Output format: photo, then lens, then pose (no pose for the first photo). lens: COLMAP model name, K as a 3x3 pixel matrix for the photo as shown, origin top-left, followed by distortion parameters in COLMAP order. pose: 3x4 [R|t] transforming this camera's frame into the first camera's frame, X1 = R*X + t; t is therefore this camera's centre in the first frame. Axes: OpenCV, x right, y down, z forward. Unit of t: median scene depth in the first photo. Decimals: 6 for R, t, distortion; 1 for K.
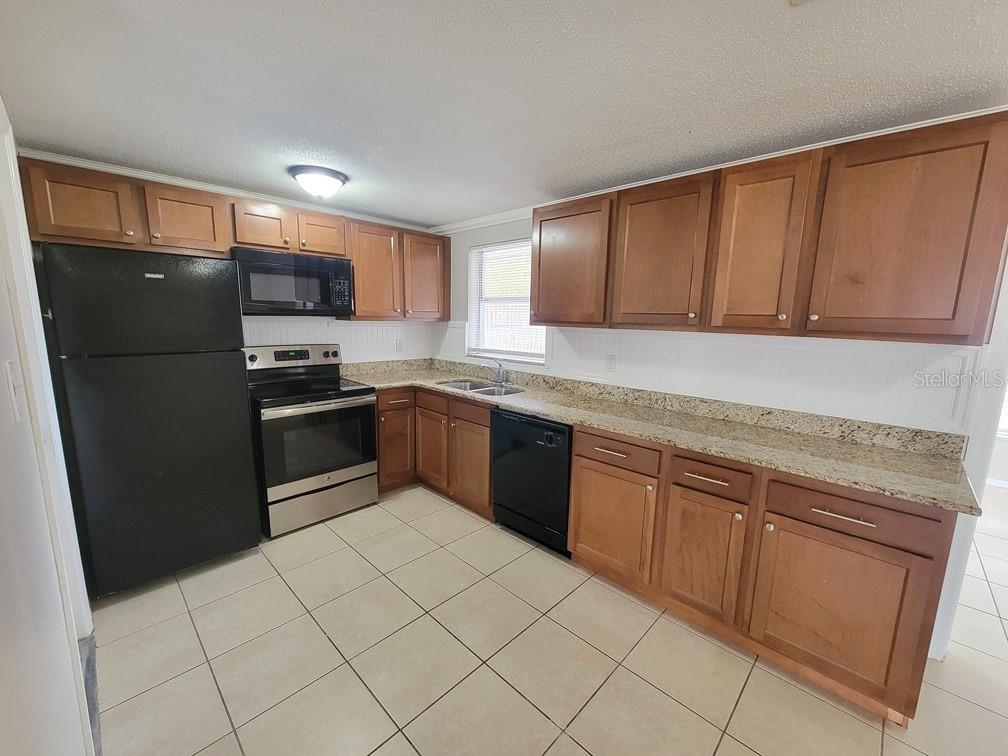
lens RADIAL K [[410.6, 0, 499.8], [0, 410.6, 385.2], [0, 0, 1]] dist [-0.002869, 0.000710]
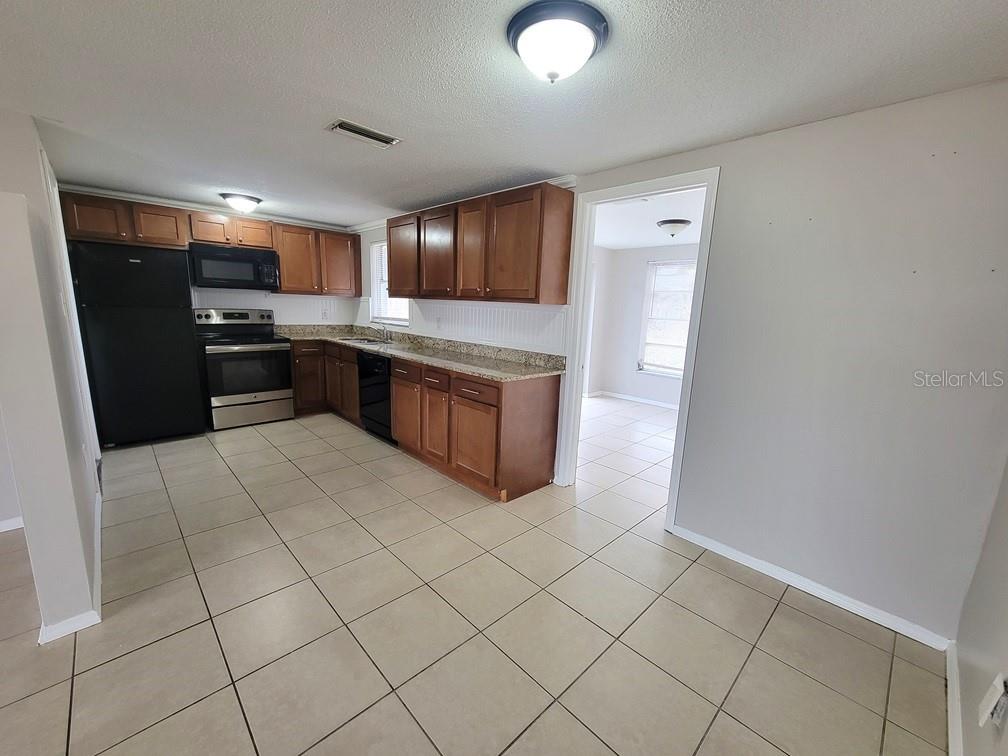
lens RADIAL K [[410.6, 0, 499.8], [0, 410.6, 385.2], [0, 0, 1]] dist [-0.002869, 0.000710]
pose [[0.999308, 0.024174, -0.028261, 0.525902], [-0.023374, 0.999327, 0.028285, 0.120208], [0.028926, -0.027605, 0.999200, -0.485547]]
